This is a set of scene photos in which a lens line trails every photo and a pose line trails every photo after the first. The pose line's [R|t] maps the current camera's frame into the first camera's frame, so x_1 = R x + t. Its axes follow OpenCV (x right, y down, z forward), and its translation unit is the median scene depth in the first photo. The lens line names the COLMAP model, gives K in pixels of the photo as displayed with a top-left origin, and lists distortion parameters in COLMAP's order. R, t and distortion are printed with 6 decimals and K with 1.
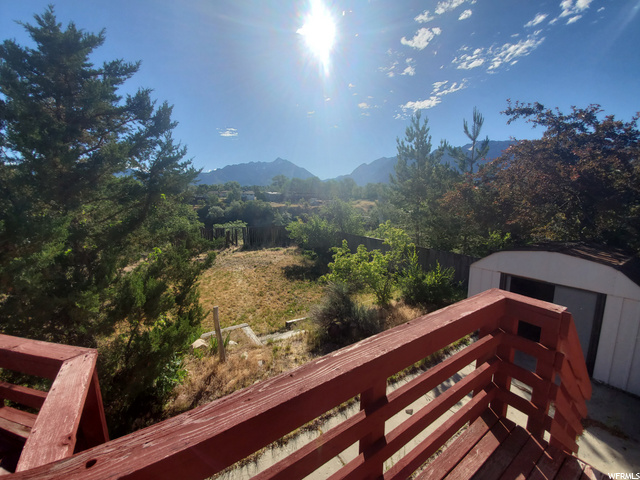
lens RADIAL K [[258.0, 0, 320.0], [0, 258.0, 240.0], [0, 0, 1]] dist [-0.001798, -0.000290]
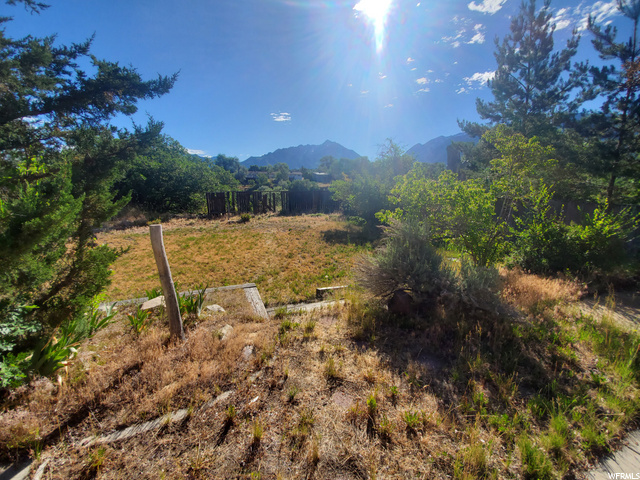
lens RADIAL K [[258.0, 0, 320.0], [0, 258.0, 240.0], [0, 0, 1]] dist [-0.001798, -0.000290]
pose [[0.983560, 0.046513, -0.174491, -0.013754], [-0.036334, 0.997471, 0.061085, 0.128727], [0.176891, -0.053740, 0.982762, 0.306554]]
